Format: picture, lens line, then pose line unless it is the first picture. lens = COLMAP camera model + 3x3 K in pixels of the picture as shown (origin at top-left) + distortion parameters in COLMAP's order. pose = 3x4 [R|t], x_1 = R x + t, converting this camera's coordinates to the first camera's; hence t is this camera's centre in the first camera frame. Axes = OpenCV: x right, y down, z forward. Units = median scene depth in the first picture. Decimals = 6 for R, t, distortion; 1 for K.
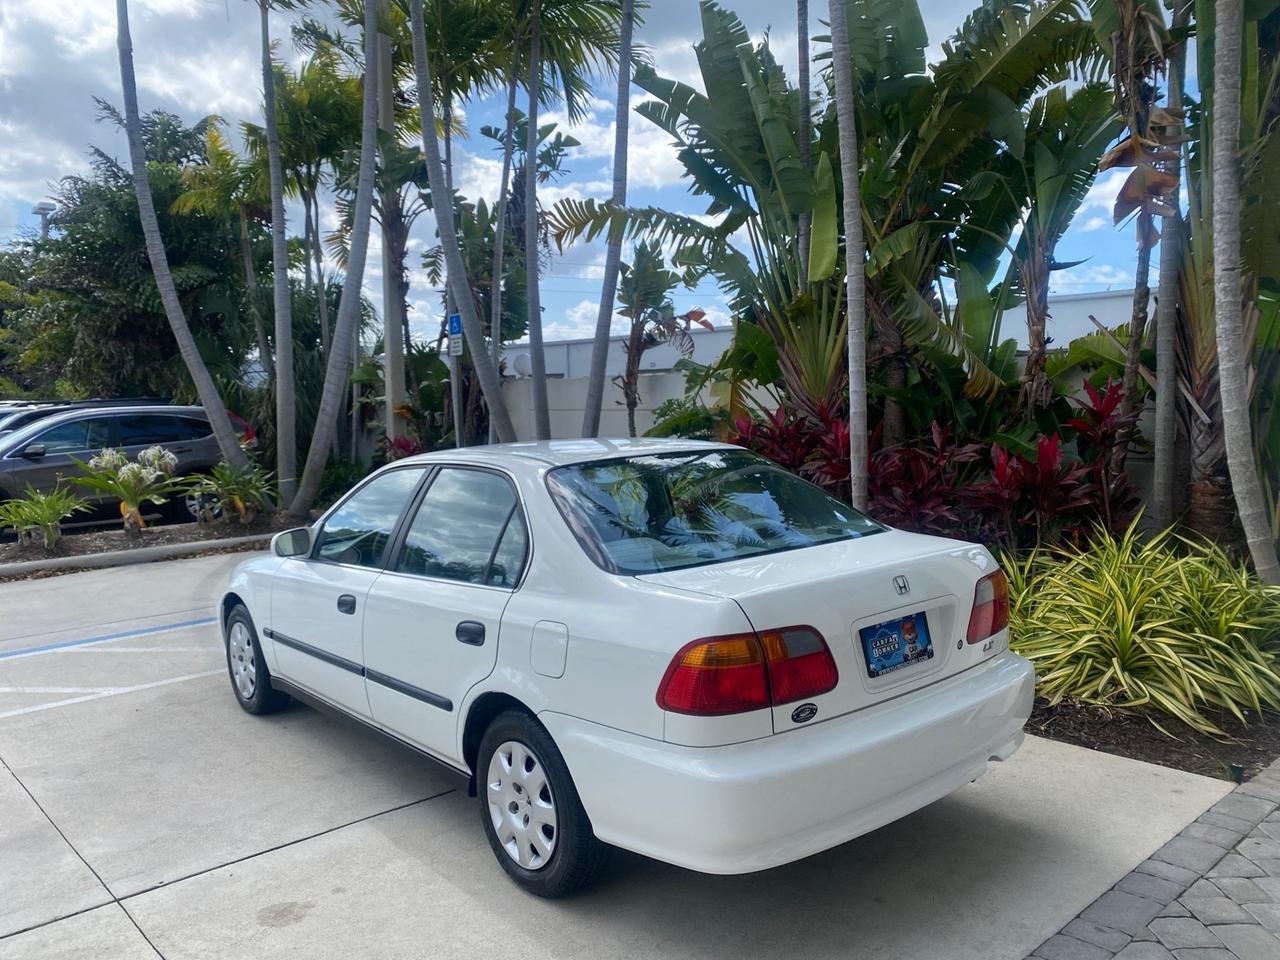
lens RADIAL K [[984.1, 0, 641.3], [0, 984.1, 477.1], [0, 0, 1]] dist [0.020697, -0.025186]
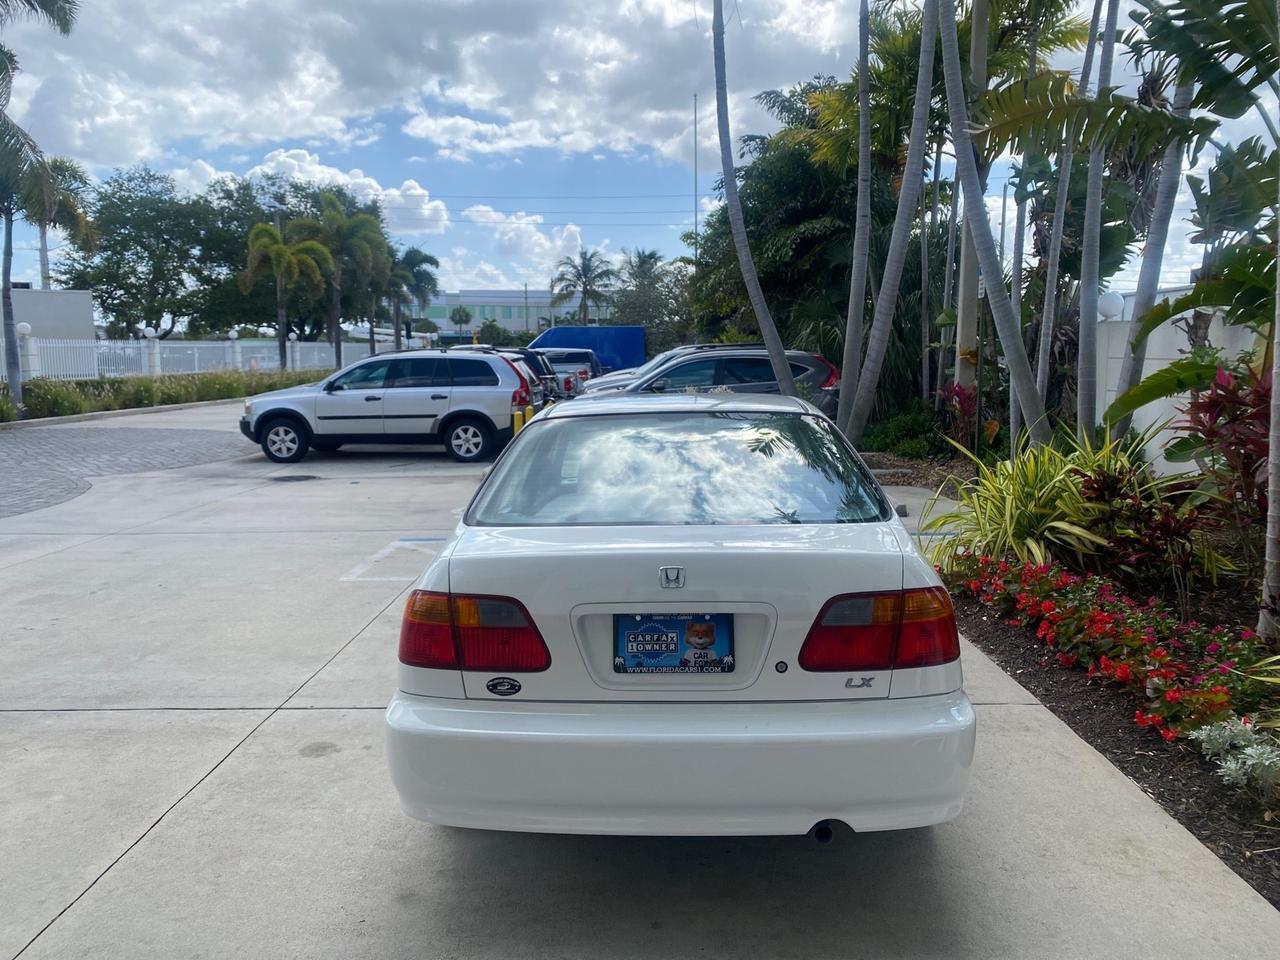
lens RADIAL K [[984.1, 0, 638.8], [0, 984.1, 481.1], [0, 0, 1]] dist [0.020697, -0.025186]
pose [[0.732392, 0.103052, -0.673040, 0.383498], [-0.061522, 0.994453, 0.085318, -0.020770], [0.678098, -0.021080, 0.734669, 0.170136]]
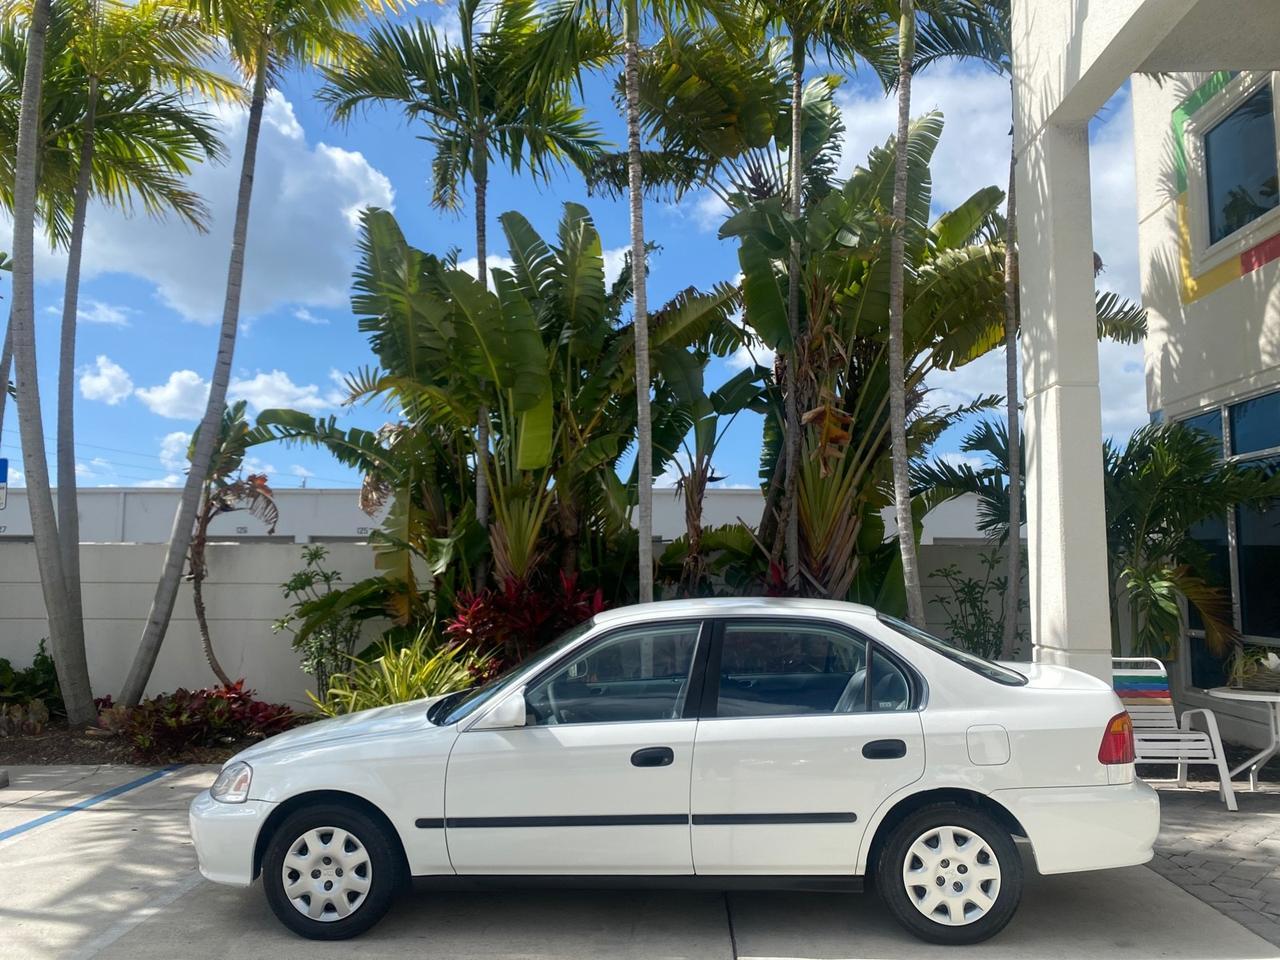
lens RADIAL K [[984.1, 0, 641.9], [0, 984.1, 470.6], [0, 0, 1]] dist [0.020697, -0.025186]
pose [[0.689777, 0.095424, 0.717706, -0.705535], [0.043912, 0.983938, -0.173025, 0.007038], [-0.722689, 0.150864, 0.674507, 0.169847]]
